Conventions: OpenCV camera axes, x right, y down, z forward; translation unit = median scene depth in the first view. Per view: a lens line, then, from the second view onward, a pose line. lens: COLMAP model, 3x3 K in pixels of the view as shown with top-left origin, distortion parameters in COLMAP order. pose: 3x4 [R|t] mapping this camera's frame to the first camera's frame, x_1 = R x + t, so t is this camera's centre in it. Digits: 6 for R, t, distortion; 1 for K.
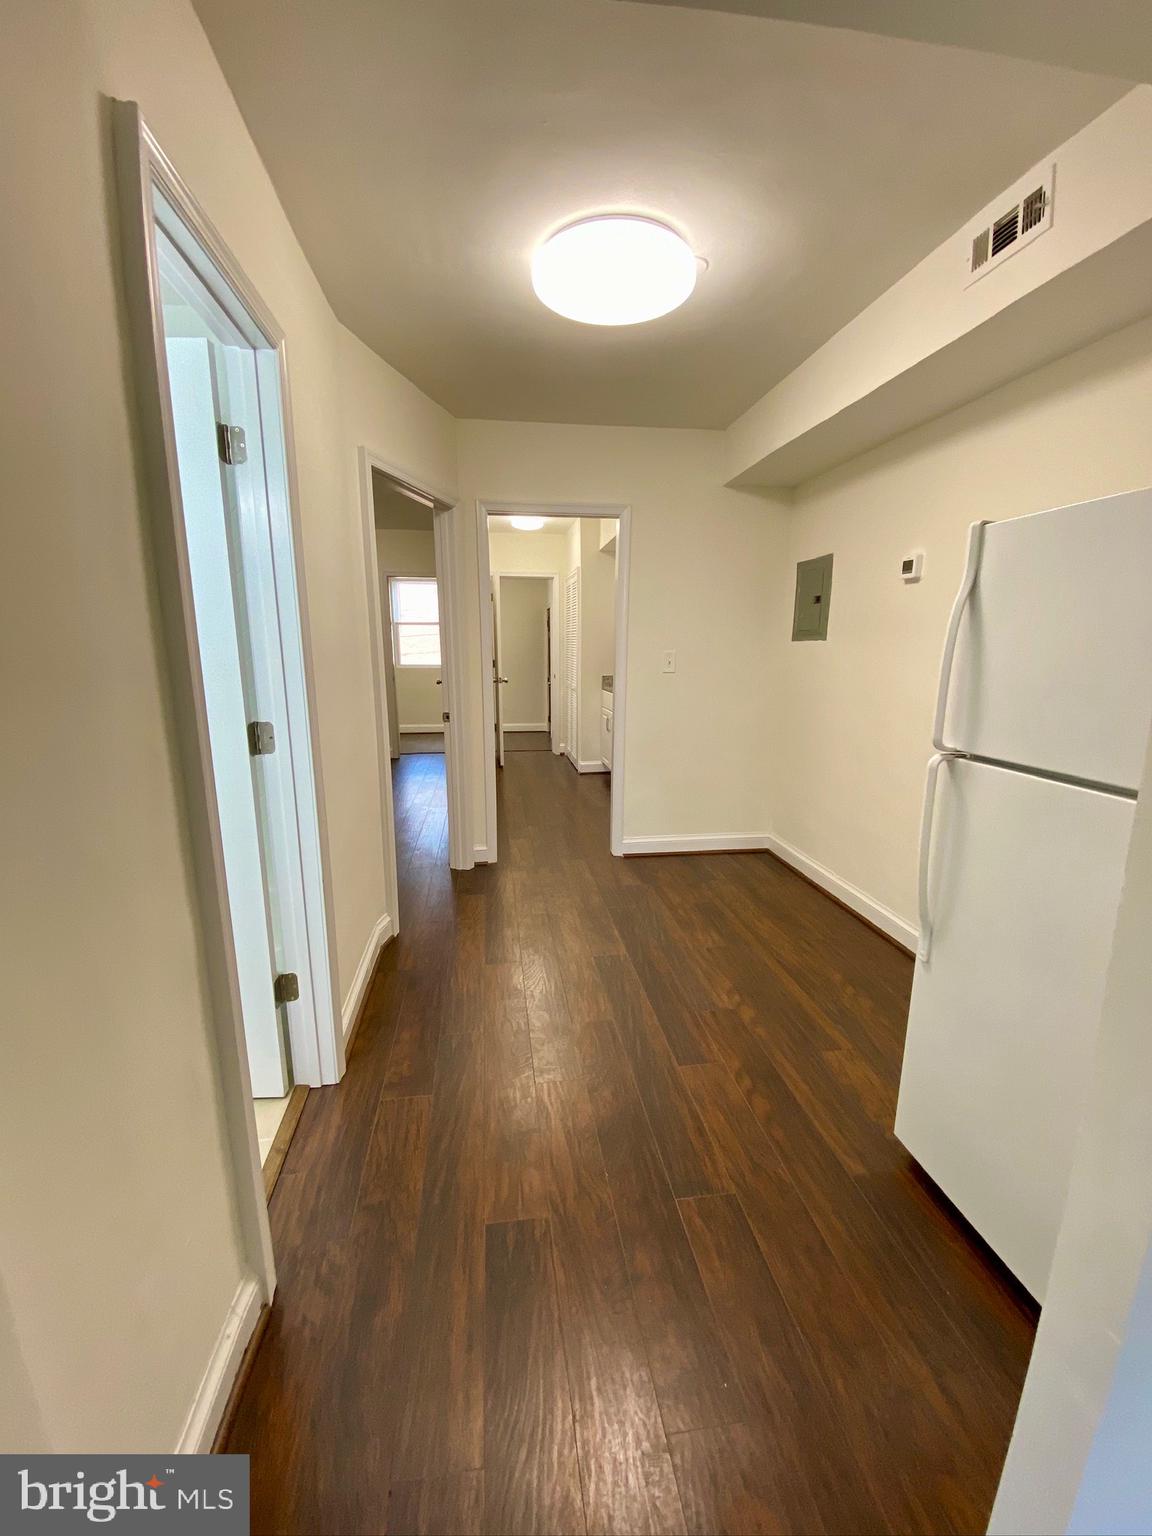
lens RADIAL K [[612.2, 0, 572.1], [0, 612.2, 767.6], [0, 0, 1]] dist [-0.023268, -0.000959]
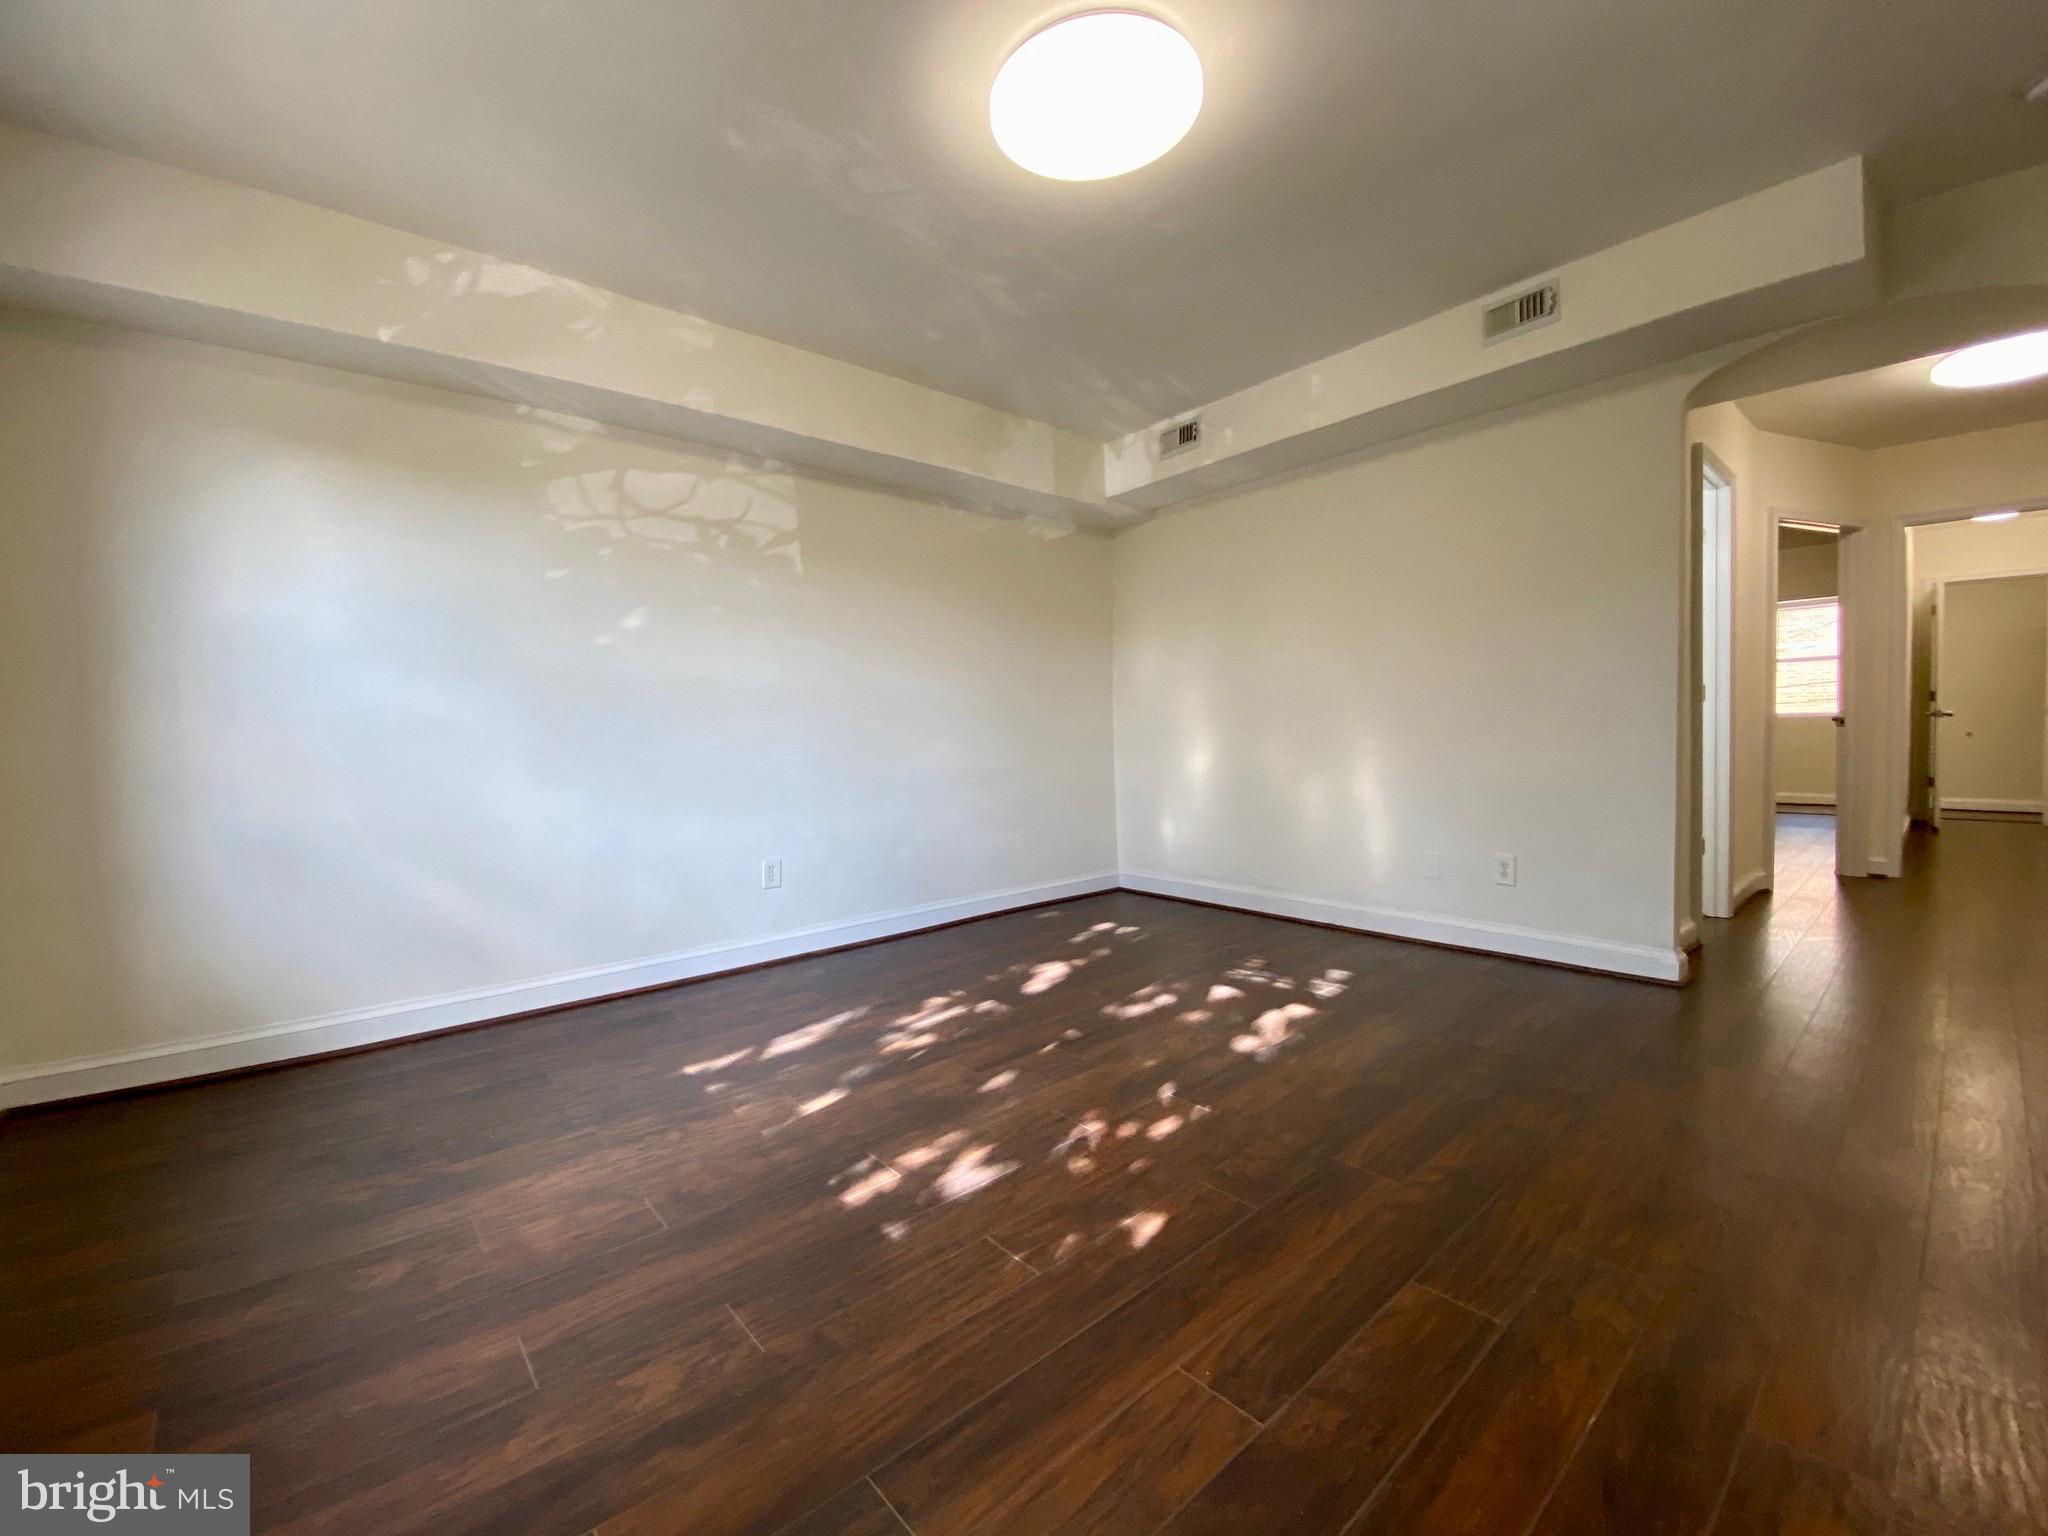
lens RADIAL K [[816.3, 0, 1017.4], [0, 816.3, 781.1], [0, 0, 1]] dist [-0.023268, -0.000959]
pose [[0.532210, 0.028469, -0.846134, 0.305436], [-0.138759, 0.988852, -0.054007, 0.439984], [0.835164, 0.146152, 0.530228, -1.369147]]
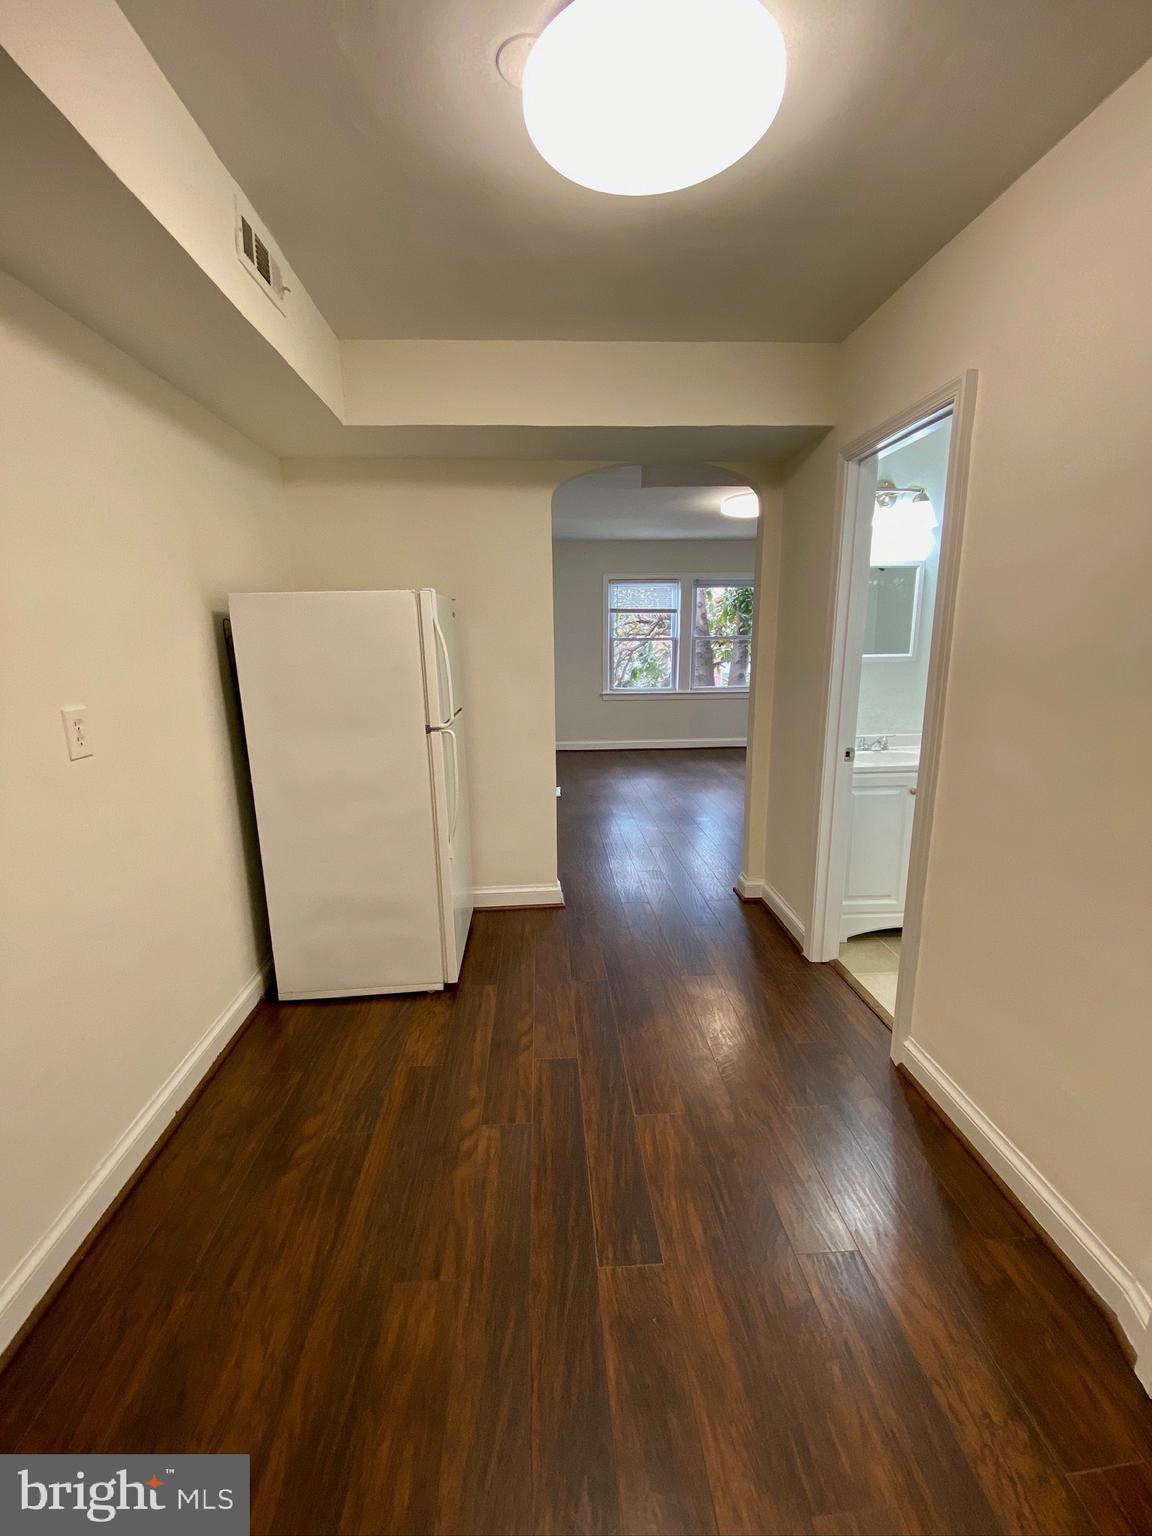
lens RADIAL K [[612.2, 0, 573.4], [0, 612.2, 770.3], [0, 0, 1]] dist [-0.023268, -0.000959]
pose [[-0.996312, 0.000779, 0.085799, 0.073381], [0.035057, 0.916383, 0.398765, -0.325708], [-0.078314, 0.400302, -0.913031, 1.449095]]
